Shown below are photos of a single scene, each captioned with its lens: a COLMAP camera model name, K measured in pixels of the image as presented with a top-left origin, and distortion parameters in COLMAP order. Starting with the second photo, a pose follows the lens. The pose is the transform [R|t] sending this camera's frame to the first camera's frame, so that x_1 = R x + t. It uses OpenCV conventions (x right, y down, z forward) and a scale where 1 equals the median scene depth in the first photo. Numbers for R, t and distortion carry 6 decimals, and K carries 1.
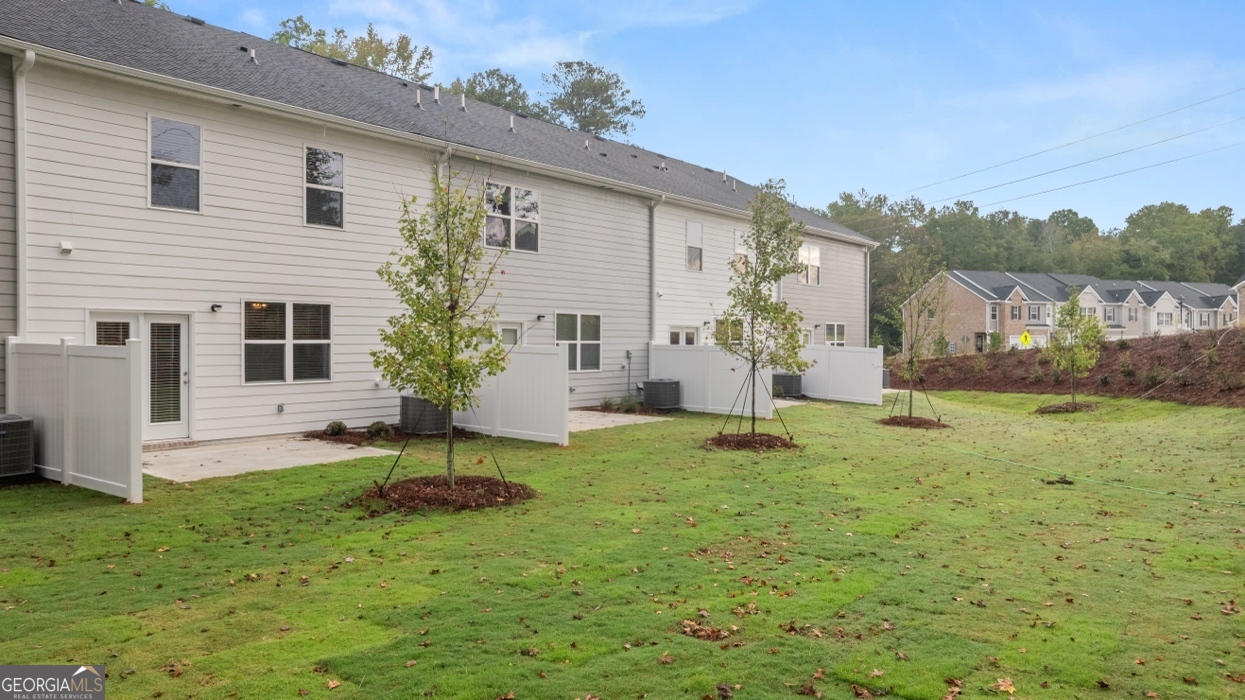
lens RADIAL K [[879.4, 0, 625.6], [0, 879.4, 351.9], [0, 0, 1]] dist [-0.022095, 0.005149]
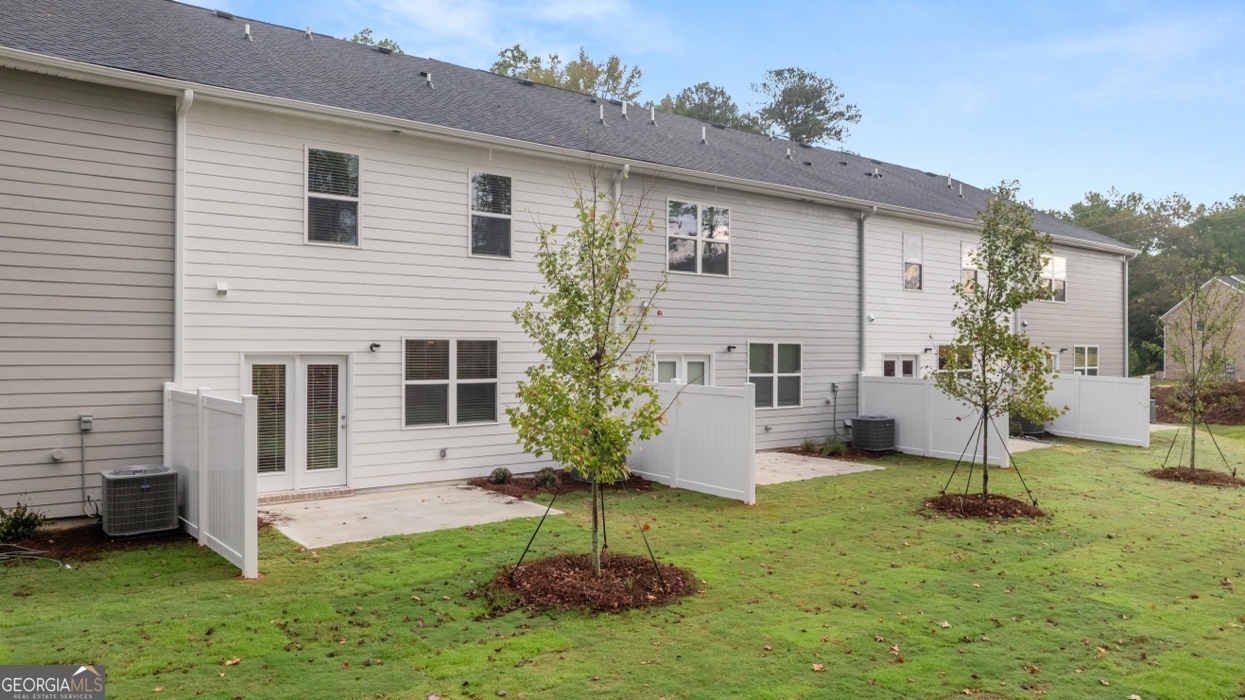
lens RADIAL K [[879.4, 0, 625.6], [0, 879.4, 351.9], [0, 0, 1]] dist [-0.022095, 0.005149]
pose [[0.970389, -0.001702, -0.241540, 0.019191], [-0.001757, 0.999899, -0.014106, -0.029461], [0.241540, 0.014113, 0.970288, 0.135804]]
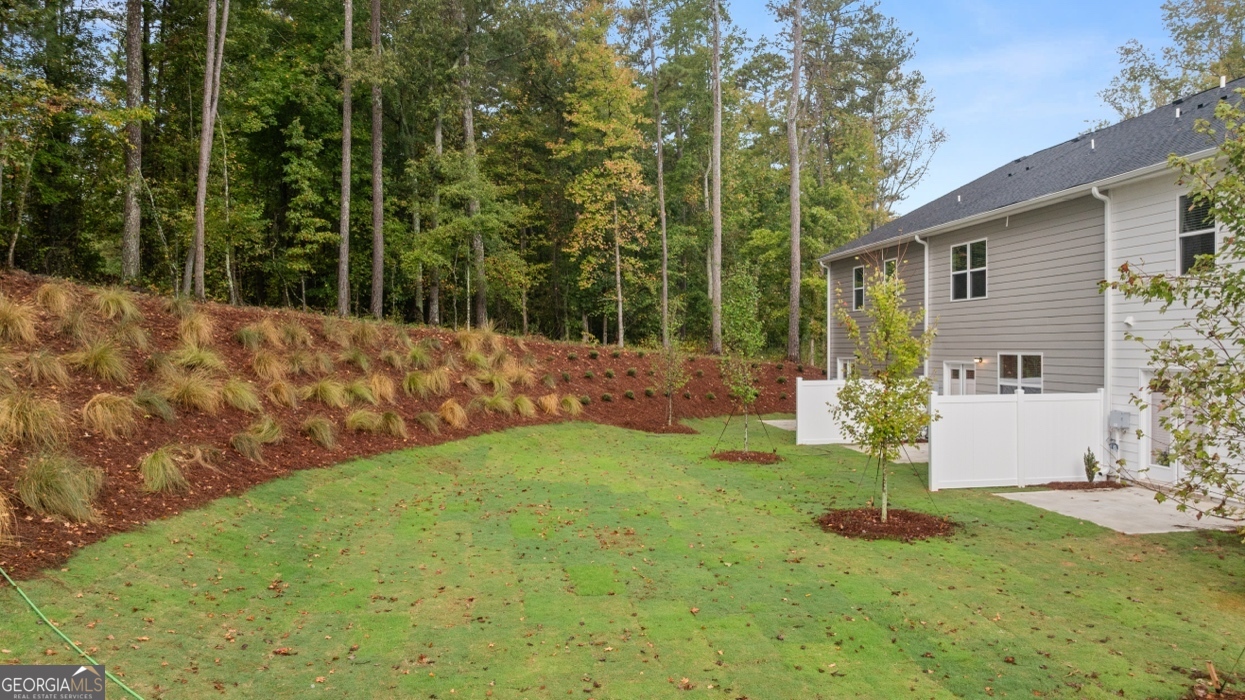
lens RADIAL K [[874.5, 0, 623.7], [0, 874.5, 347.0], [0, 0, 1]] dist [-0.007753, 0.001133]
pose [[-0.706928, -0.004523, -0.707271, 0.639864], [-0.010910, 0.999930, 0.004510, -0.062453], [0.707201, 0.010904, -0.706928, 1.099056]]
